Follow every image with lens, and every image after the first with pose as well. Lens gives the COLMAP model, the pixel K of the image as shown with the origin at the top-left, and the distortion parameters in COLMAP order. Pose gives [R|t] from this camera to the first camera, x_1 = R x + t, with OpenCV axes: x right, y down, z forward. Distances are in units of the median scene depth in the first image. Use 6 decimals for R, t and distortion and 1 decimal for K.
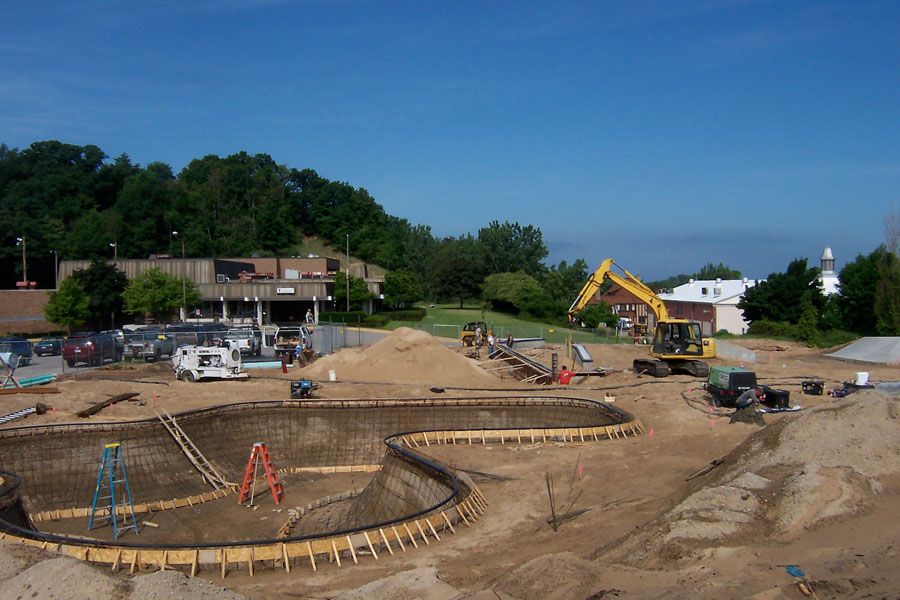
lens RADIAL K [[977.2, 0, 450.4], [0, 977.2, 302.9], [0, 0, 1]] dist [-0.082395, 0.000000]
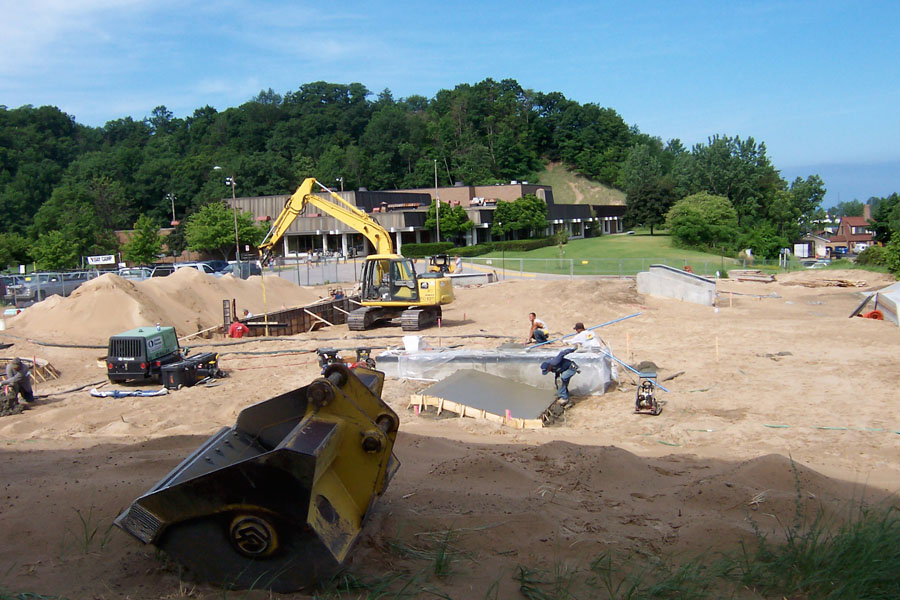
lens RADIAL K [[977.2, 0, 449.3], [0, 977.2, 304.3], [0, 0, 1]] dist [-0.082395, 0.000000]
pose [[0.932974, 0.002393, -0.359935, 0.277012], [0.024931, 0.997147, 0.071254, 0.001482], [0.359078, -0.075452, 0.930253, 0.155854]]
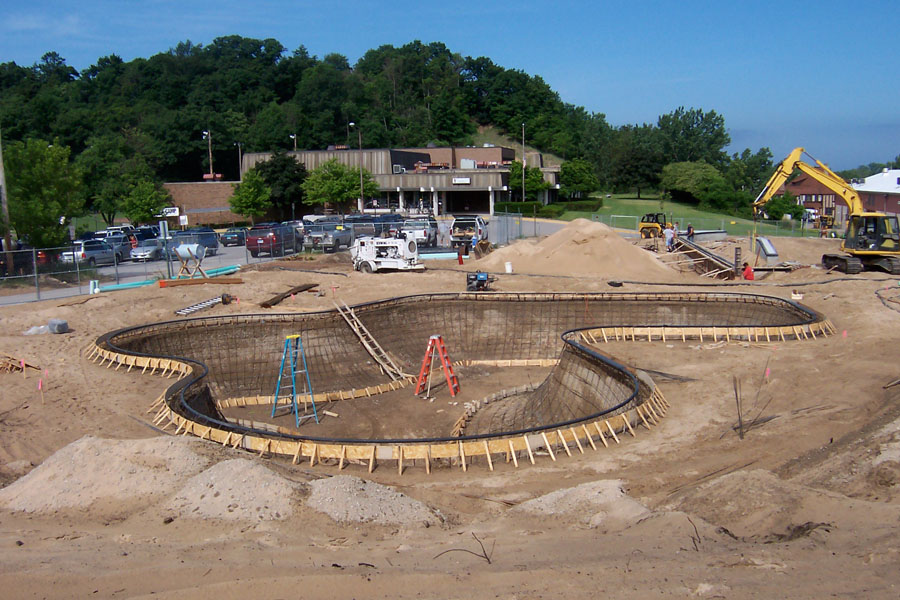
lens RADIAL K [[977.2, 0, 447.9], [0, 977.2, 304.5], [0, 0, 1]] dist [-0.082395, 0.000000]
pose [[0.983789, 0.018043, -0.178419, -0.001425], [0.002417, 0.993501, 0.113799, -0.000720], [0.179313, -0.112385, 0.977352, 0.006052]]
